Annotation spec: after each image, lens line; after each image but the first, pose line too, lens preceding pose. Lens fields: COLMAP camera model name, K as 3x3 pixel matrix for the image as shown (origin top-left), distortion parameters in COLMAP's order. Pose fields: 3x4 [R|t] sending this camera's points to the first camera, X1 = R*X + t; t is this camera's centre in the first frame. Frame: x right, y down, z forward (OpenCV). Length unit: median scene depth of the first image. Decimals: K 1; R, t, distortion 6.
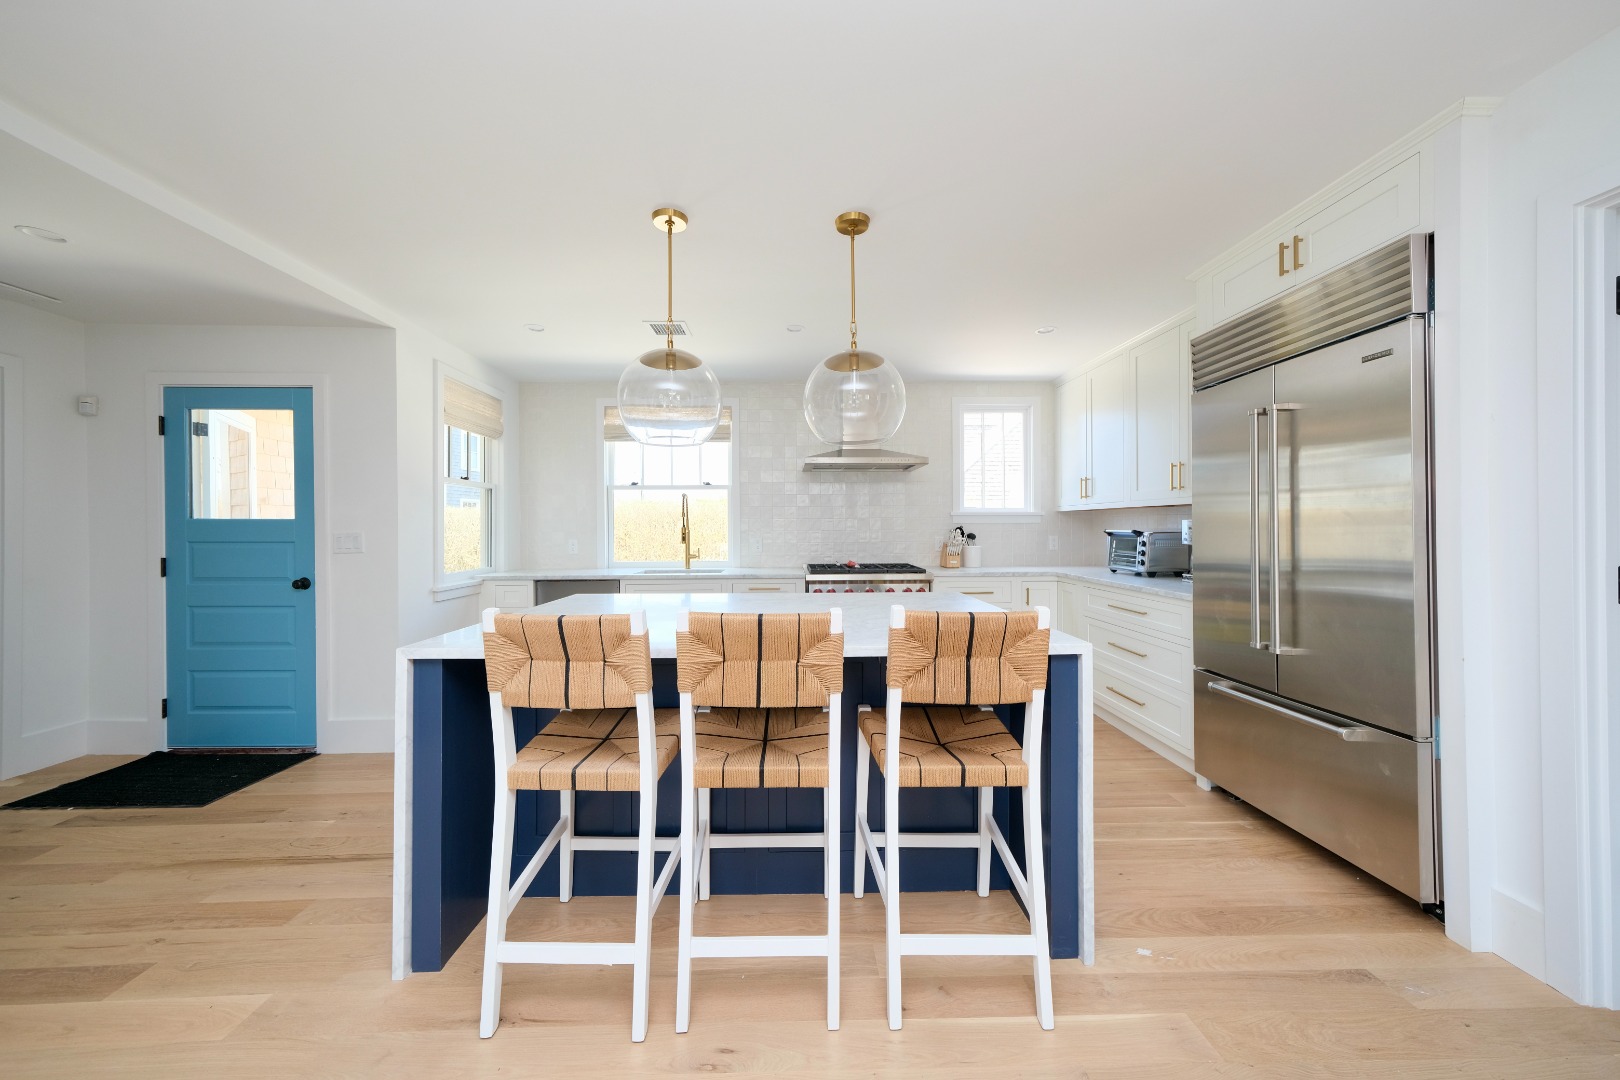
lens RADIAL K [[540.9, 0, 809.1], [0, 540.9, 526.0], [0, 0, 1]] dist [0.008352, 0.000159]
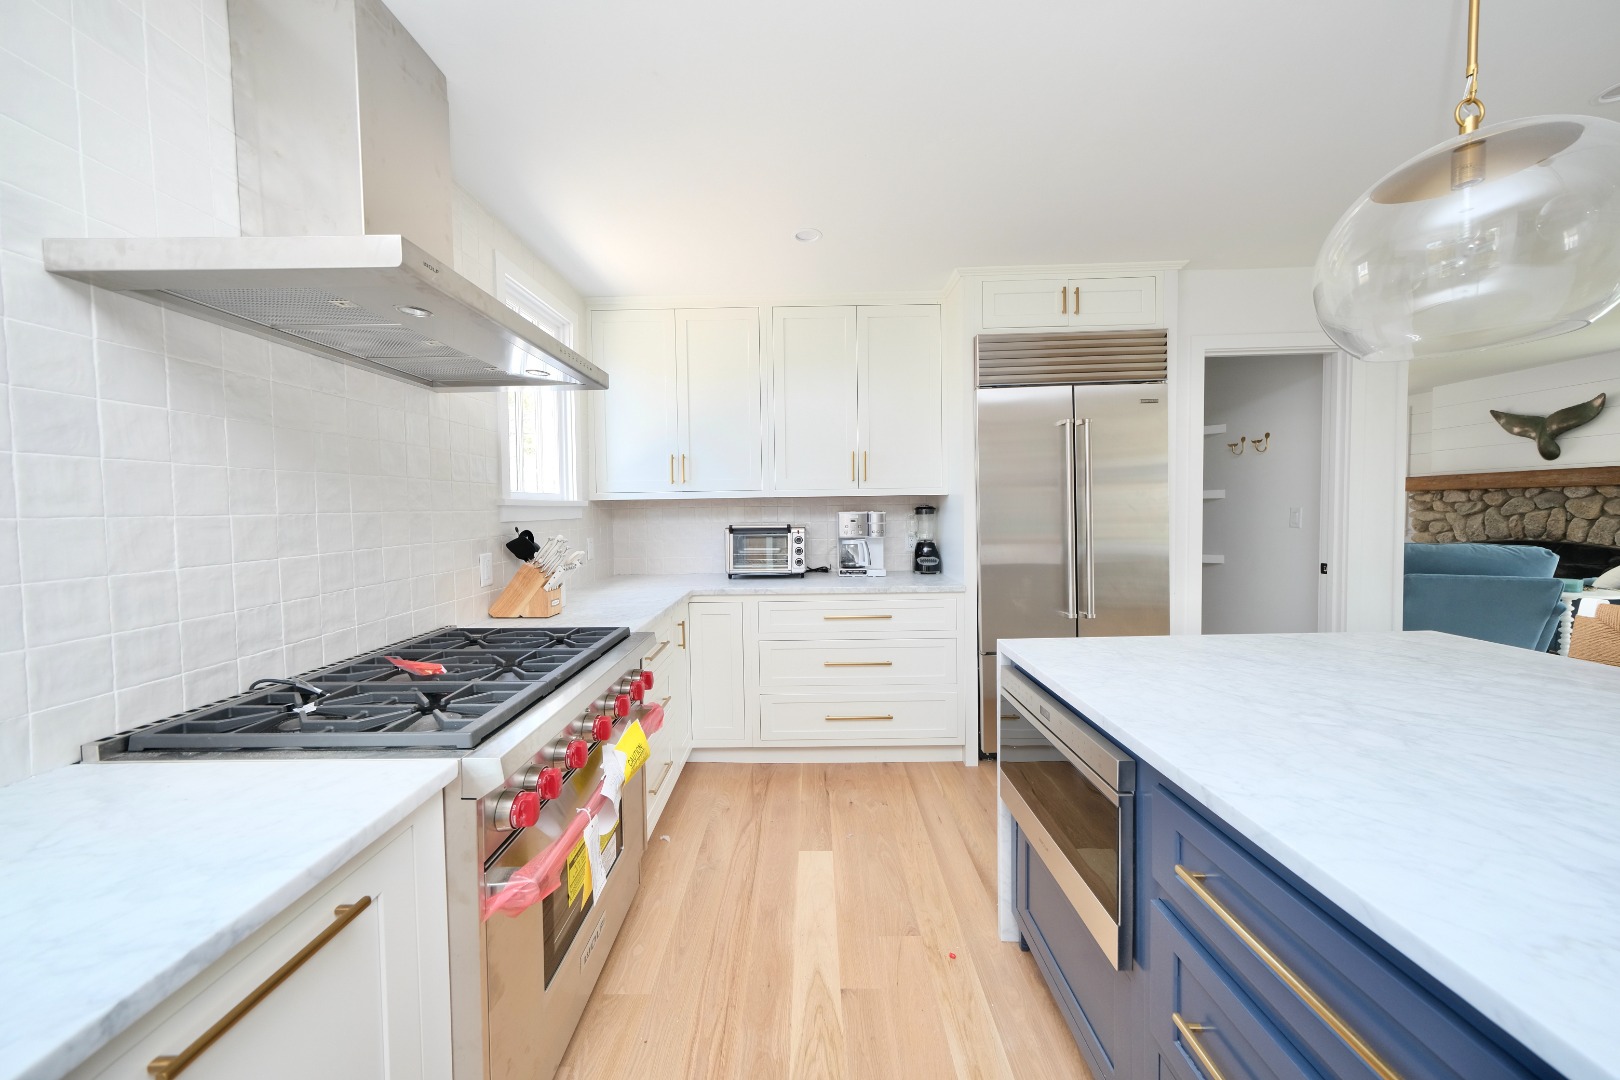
lens RADIAL K [[540.9, 0, 809.1], [0, 540.9, 523.5], [0, 0, 1]] dist [0.008352, 0.000159]
pose [[0.009975, -0.027128, 0.999582, -0.345578], [0.014387, 0.999532, 0.026983, -0.022381], [-0.999847, 0.014112, 0.010361, 1.429684]]
